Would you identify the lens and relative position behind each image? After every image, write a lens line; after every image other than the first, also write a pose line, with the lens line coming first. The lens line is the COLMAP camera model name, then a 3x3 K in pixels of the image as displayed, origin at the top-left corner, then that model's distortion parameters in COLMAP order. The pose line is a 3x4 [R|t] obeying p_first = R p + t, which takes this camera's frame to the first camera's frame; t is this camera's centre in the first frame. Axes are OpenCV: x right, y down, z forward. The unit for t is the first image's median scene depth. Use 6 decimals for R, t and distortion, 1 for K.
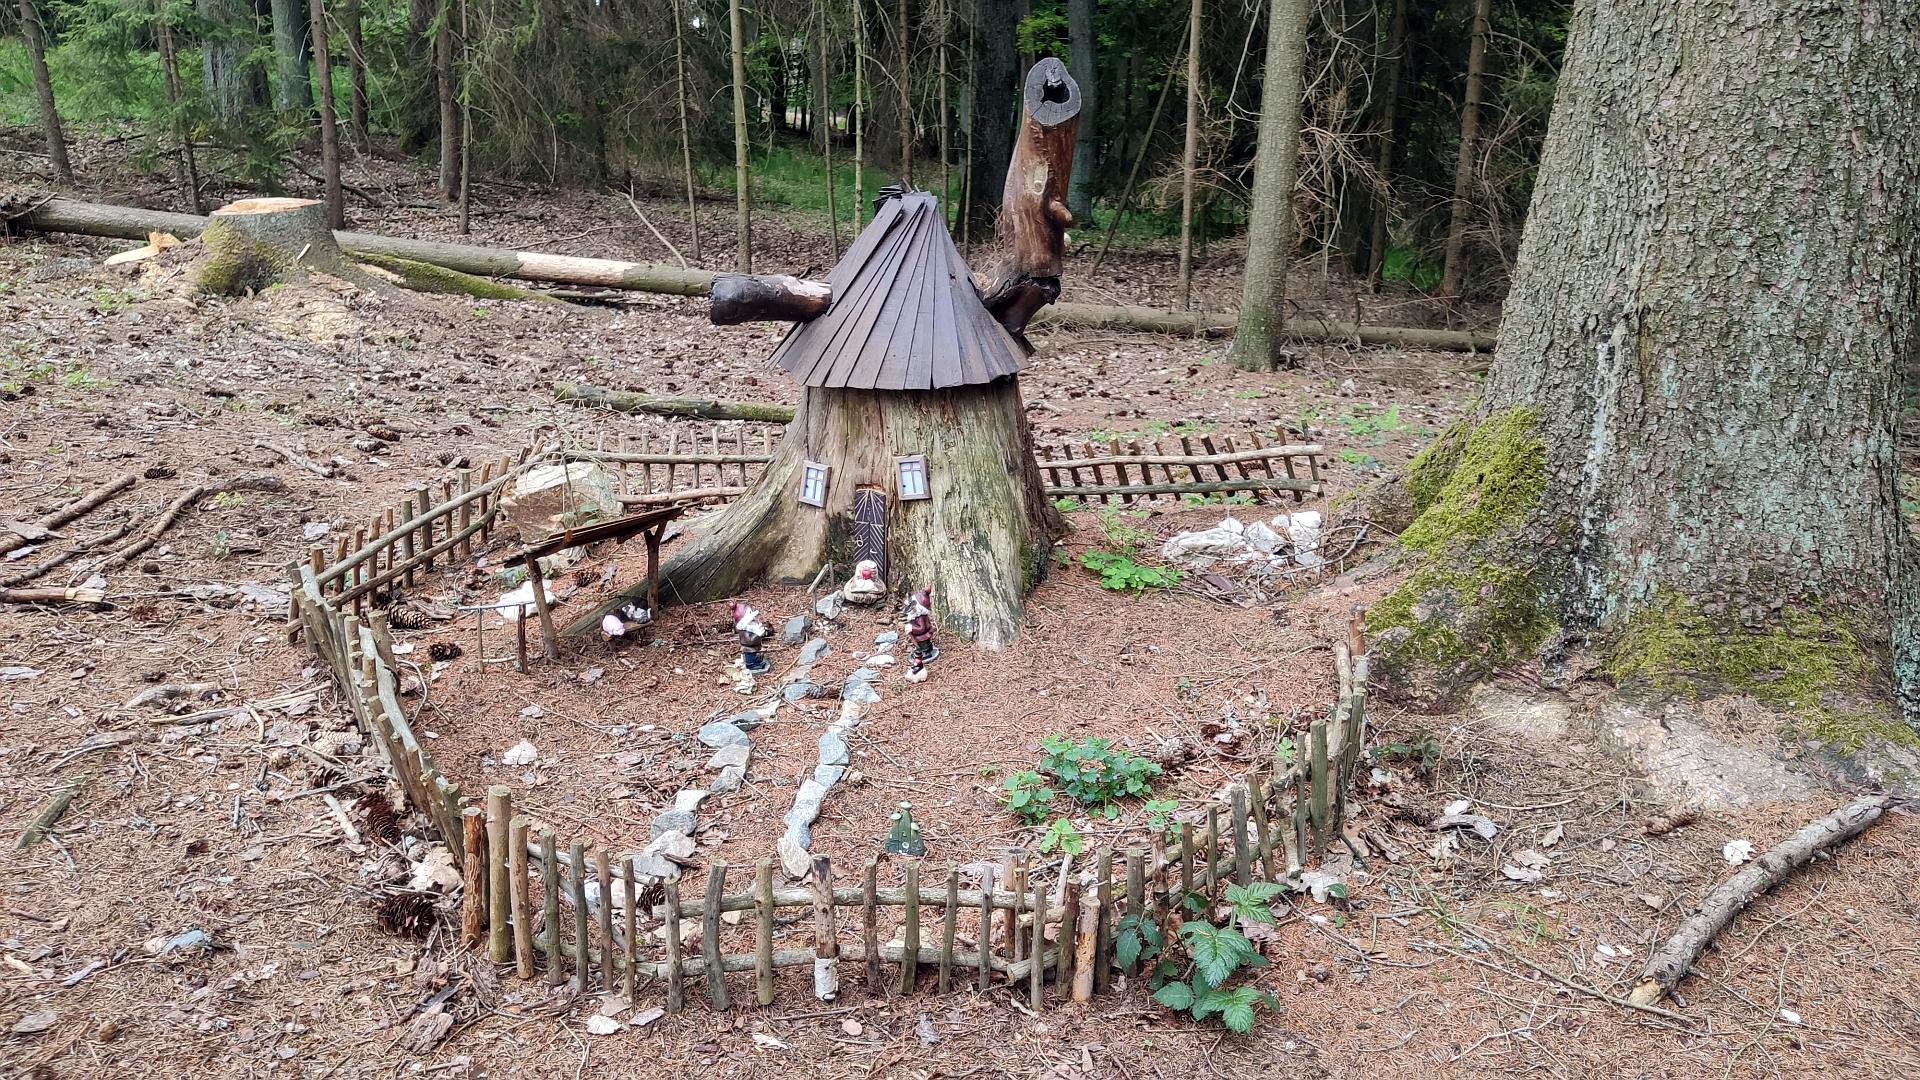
lens RADIAL K [[1447.2, 0, 960.6], [0, 1447.2, 542.1], [0, 0, 1]] dist [0.015224, -0.016455]
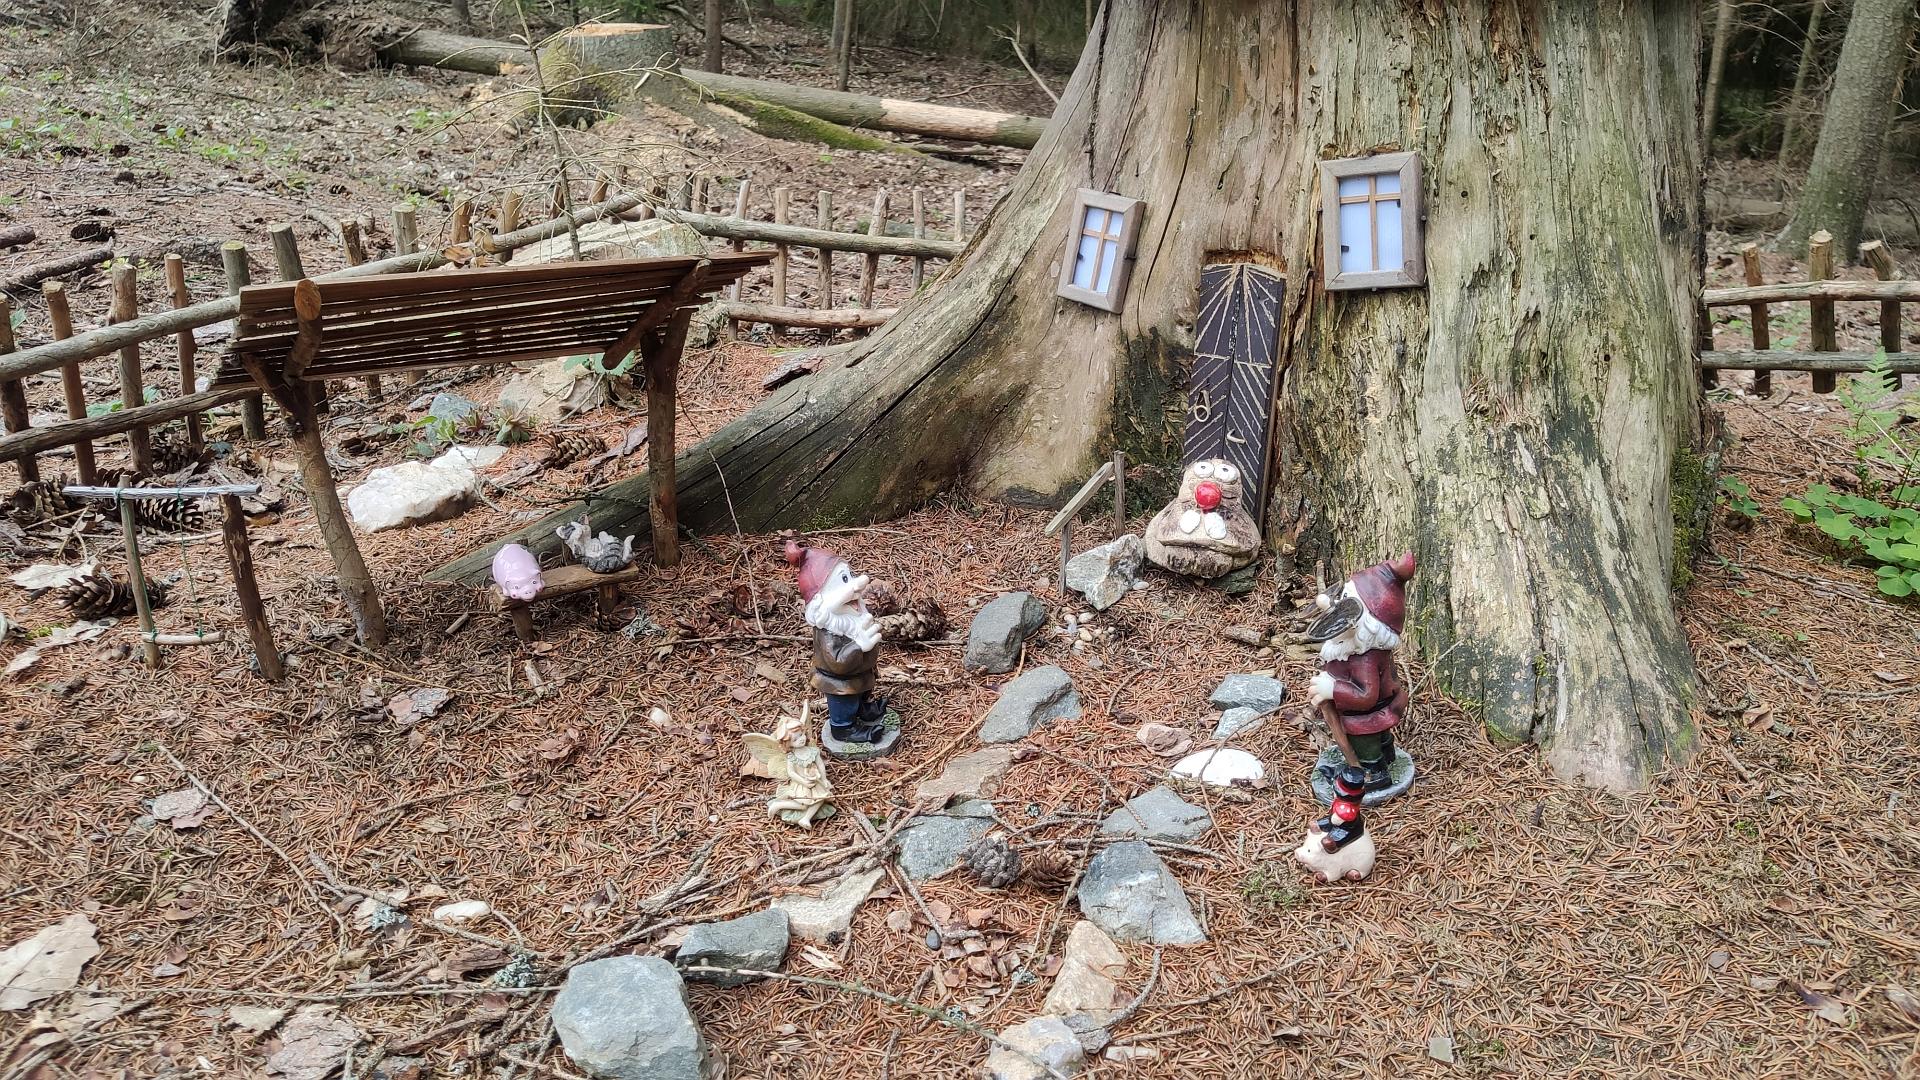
lens RADIAL K [[1447.2, 0, 957.7], [0, 1447.2, 545.0], [0, 0, 1]] dist [0.015224, -0.016455]
pose [[0.961051, 0.097305, -0.258675, -0.031098], [-0.081418, 0.994115, 0.071462, 0.013605], [0.264107, -0.047617, 0.963317, 0.637322]]
